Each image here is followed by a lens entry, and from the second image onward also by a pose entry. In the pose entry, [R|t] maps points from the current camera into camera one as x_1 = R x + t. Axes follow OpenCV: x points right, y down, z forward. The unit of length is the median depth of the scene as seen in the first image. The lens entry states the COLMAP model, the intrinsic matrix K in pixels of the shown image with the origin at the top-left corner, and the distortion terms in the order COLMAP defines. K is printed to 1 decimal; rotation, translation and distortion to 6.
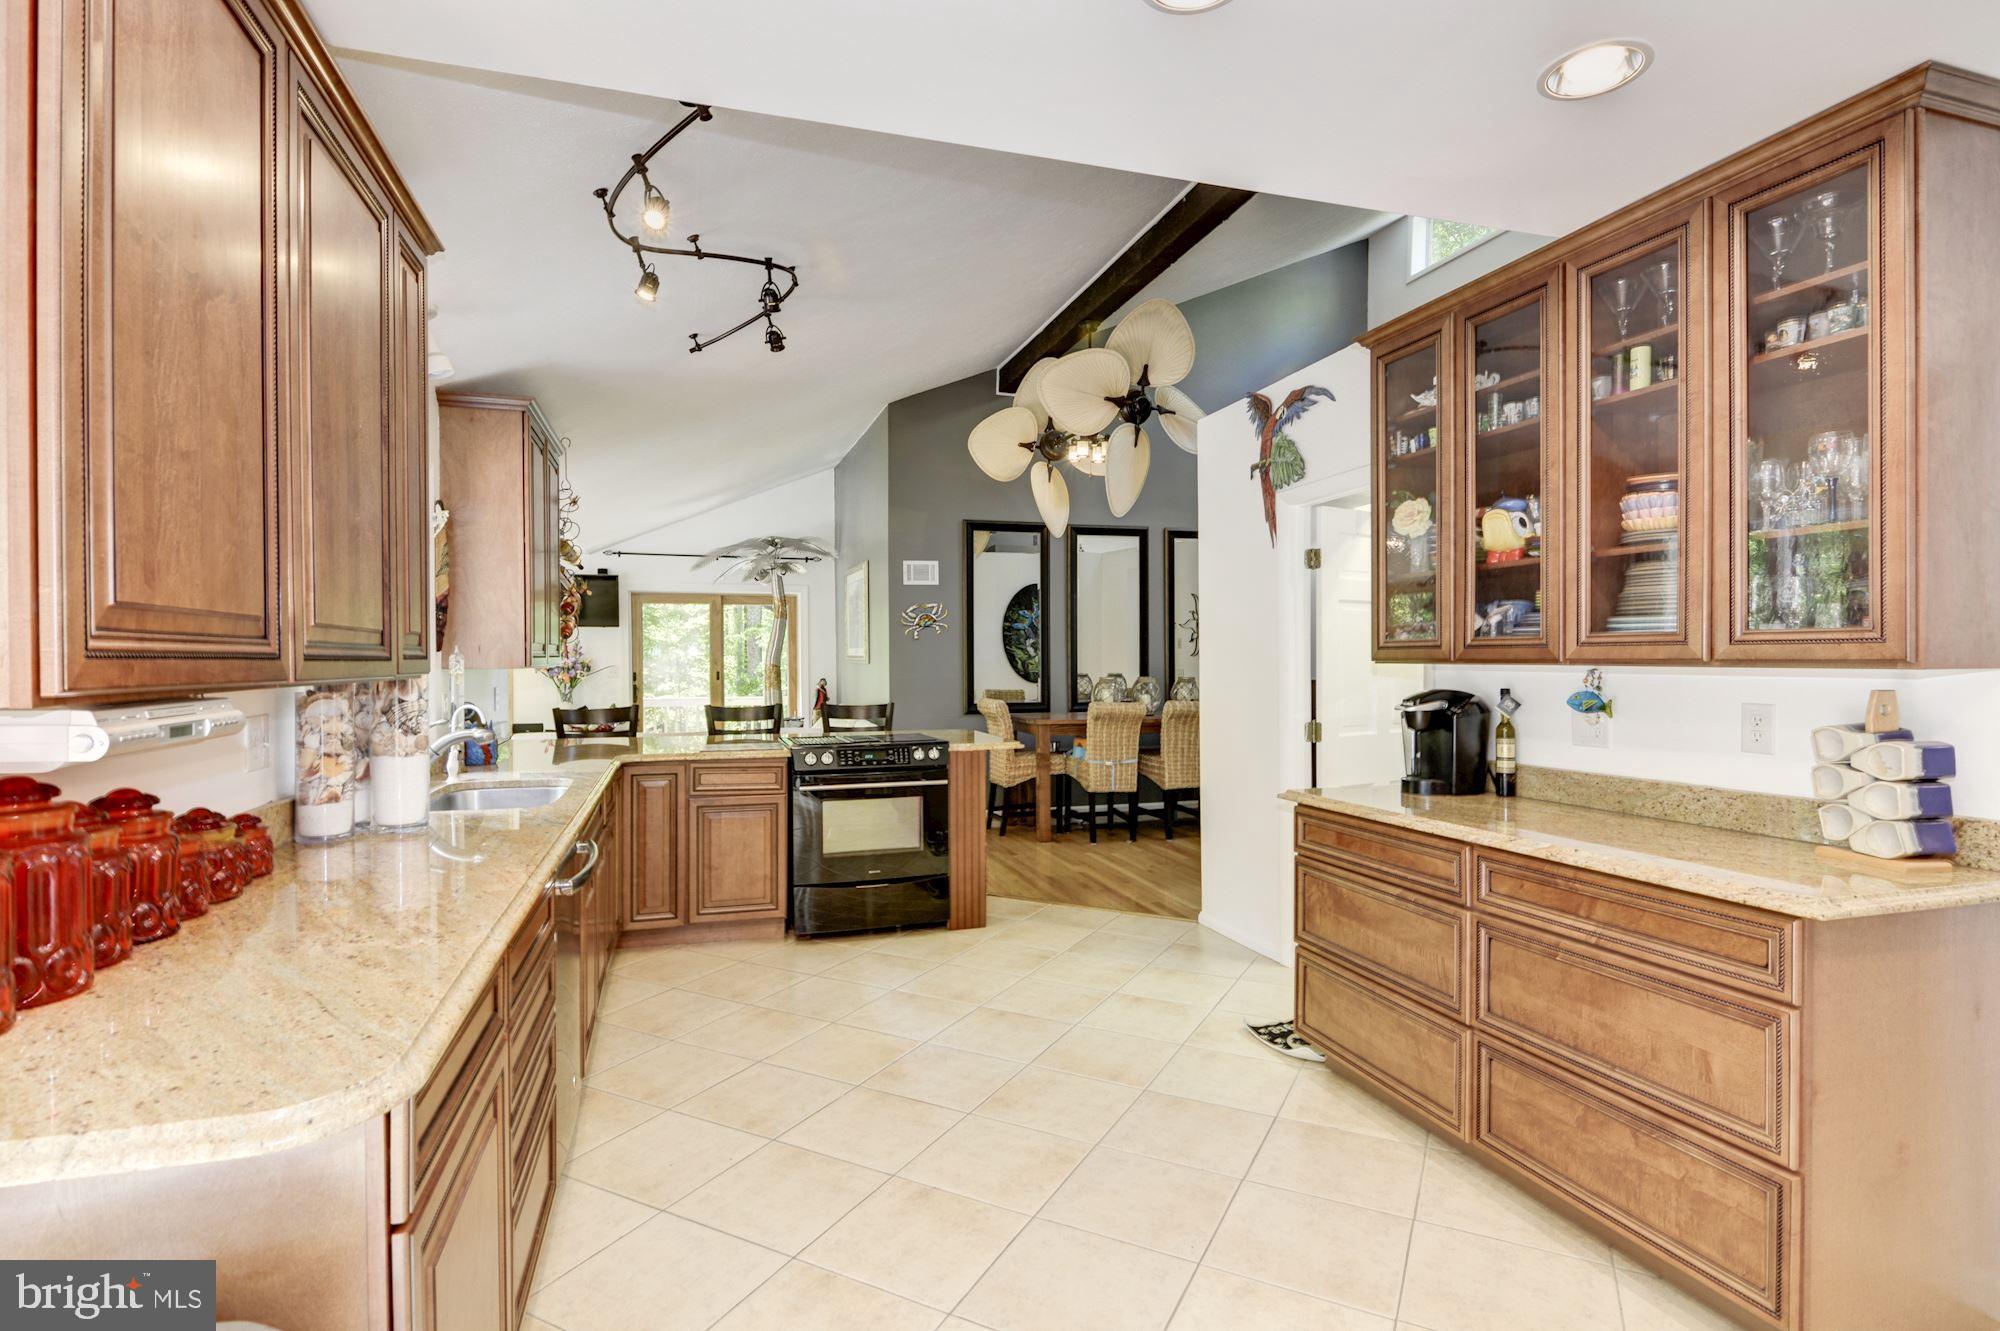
lens RADIAL K [[967.8, 0, 1003.3], [0, 967.8, 664.5], [0, 0, 1]] dist [0.003145, -0.006590]
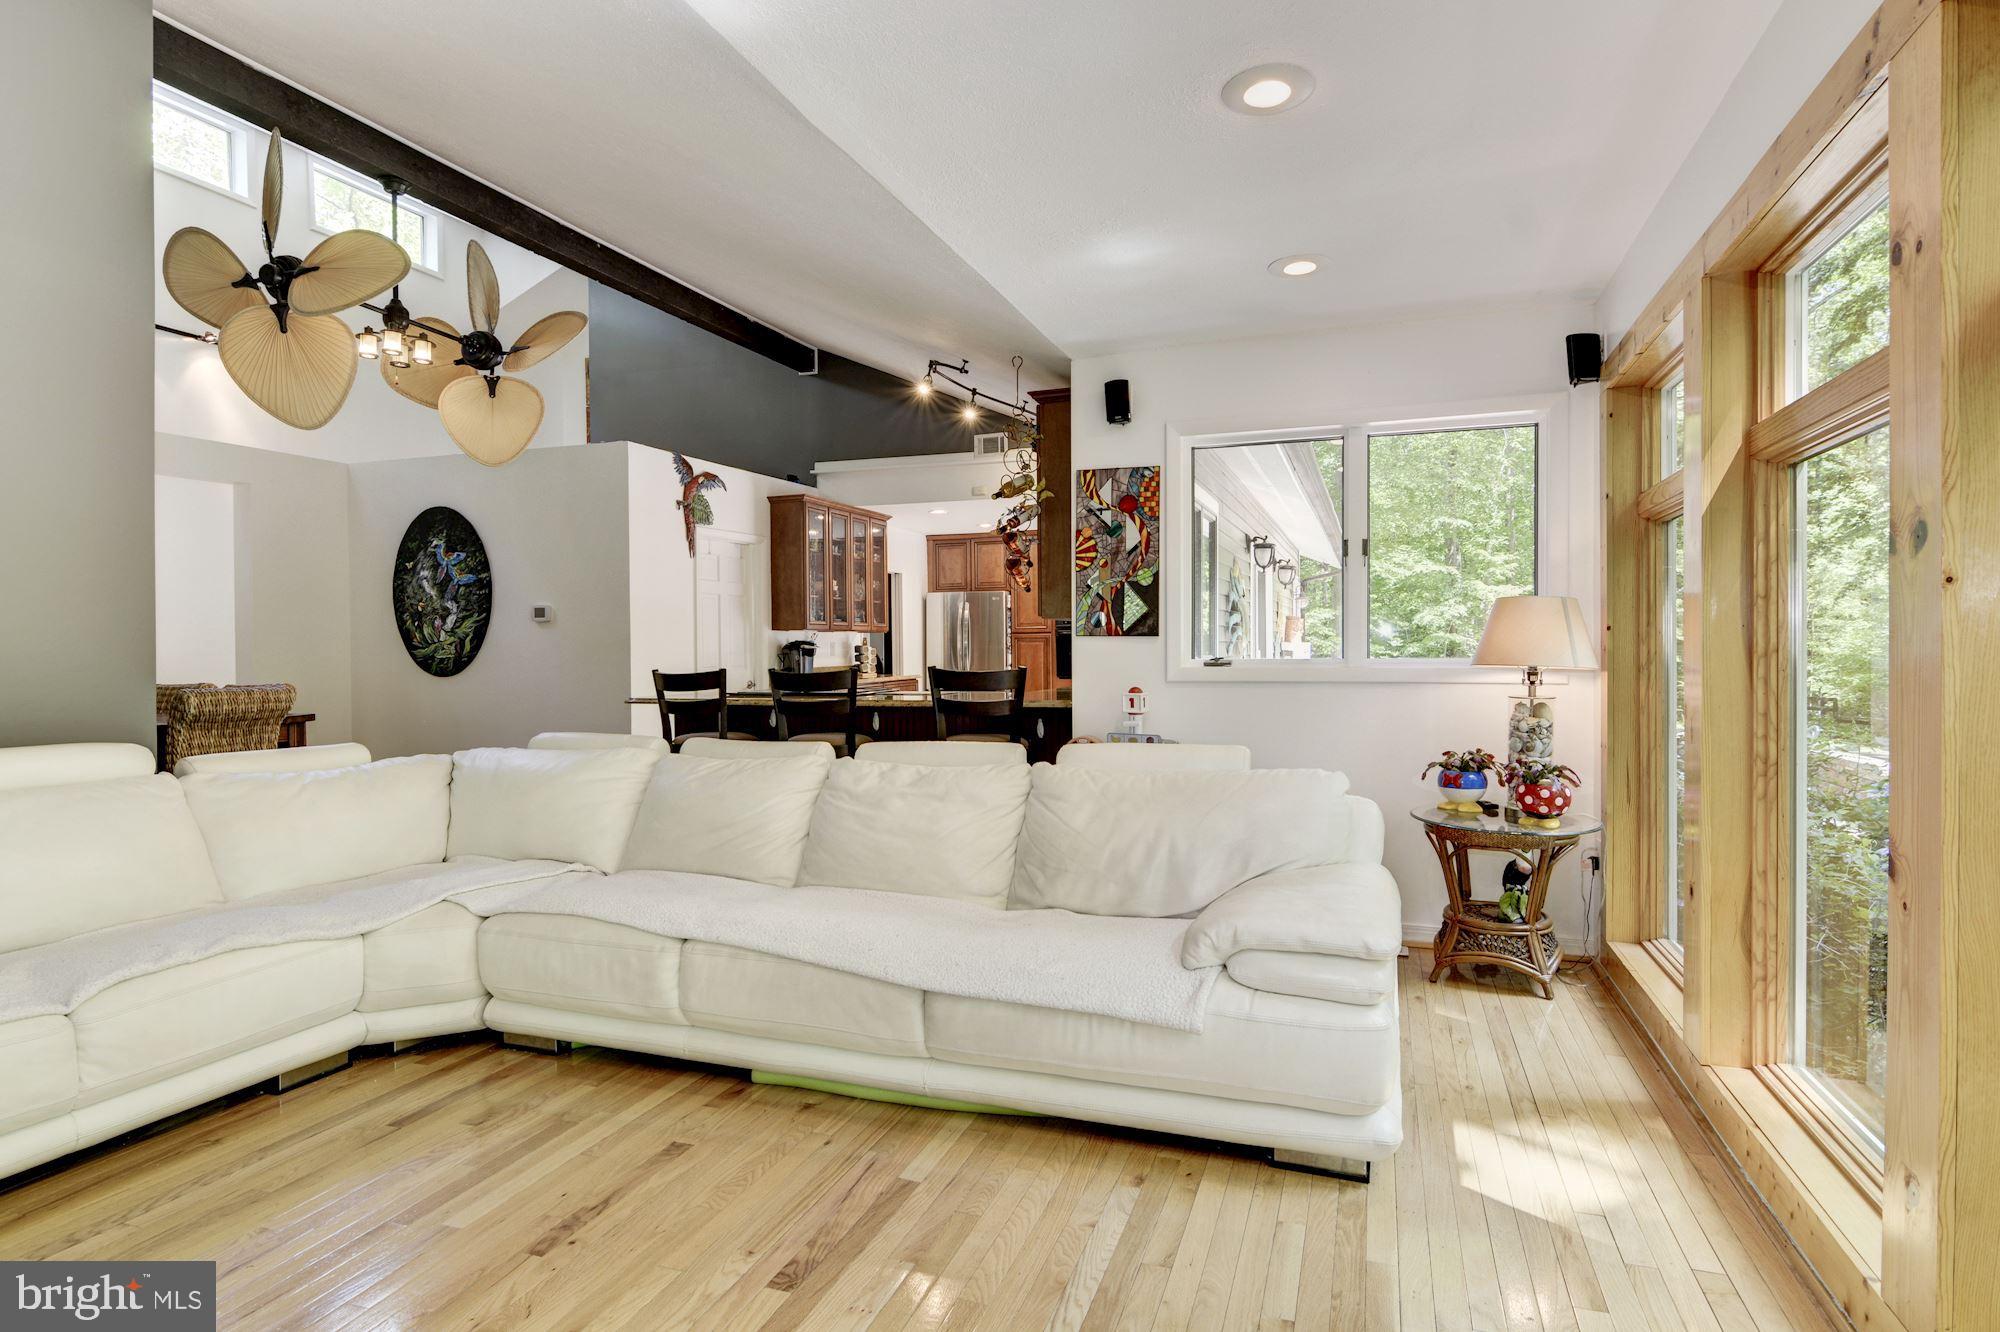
lens RADIAL K [[1075.4, 0, 986.6], [0, 1075.4, 683.8], [0, 0, 1]] dist [-0.009983, -0.001296]
pose [[-0.784296, -0.019656, 0.620075, -1.244519], [0.007929, 0.999099, 0.041699, 0.017419], [-0.620336, 0.037621, -0.783433, 2.142484]]
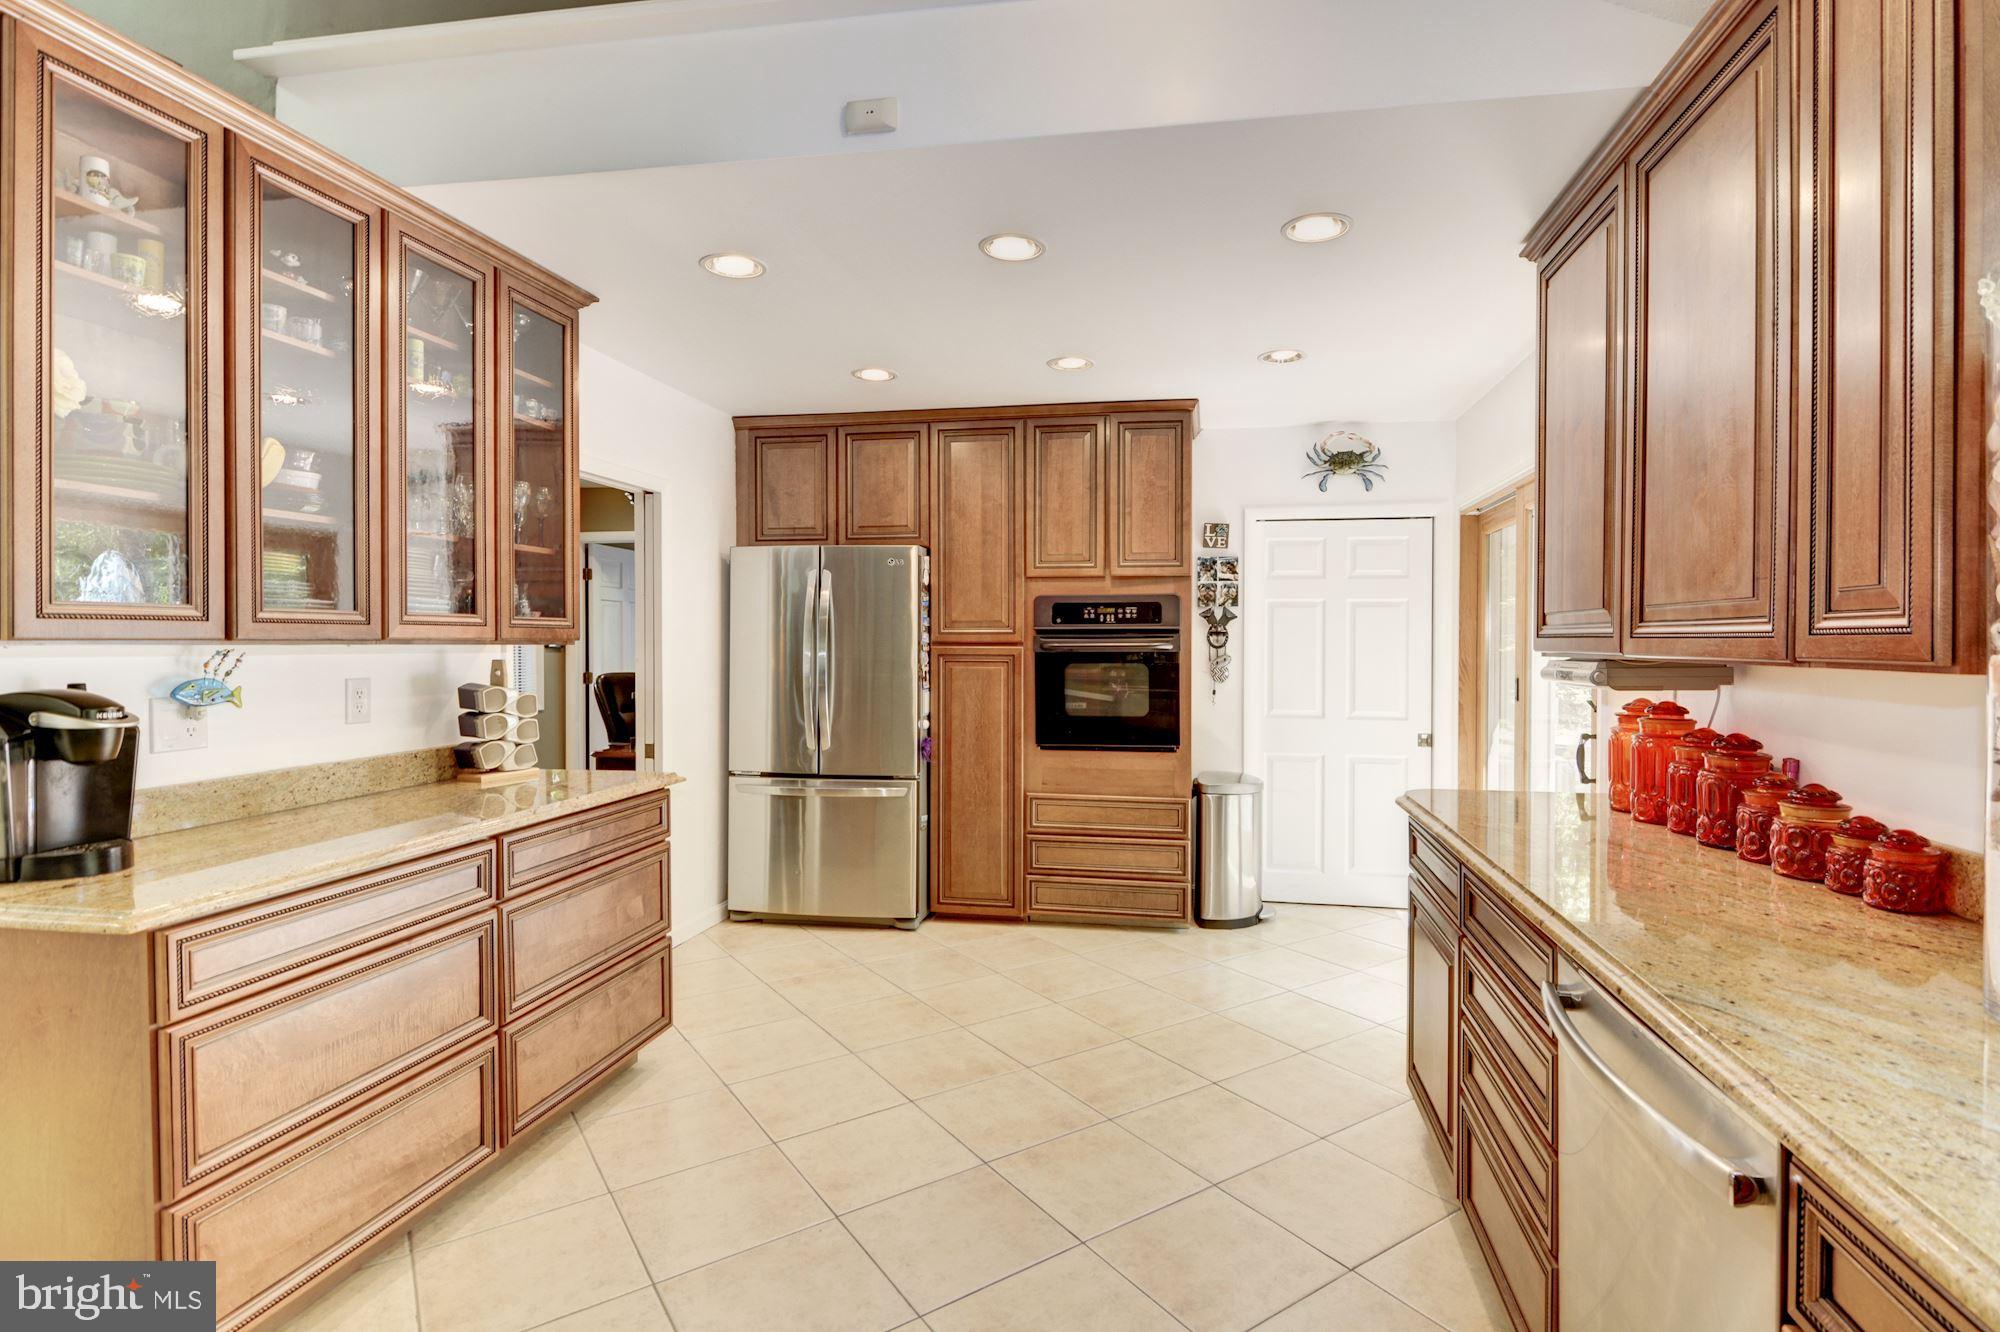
lens RADIAL K [[967.8, 0, 1010.8], [0, 967.8, 651.7], [0, 0, 1]] dist [0.003145, -0.006590]
pose [[-0.872641, -0.014416, 0.488149, -0.226388], [-0.005345, 0.999786, 0.019969, -0.008614], [-0.488333, 0.014817, -0.872532, 0.882933]]
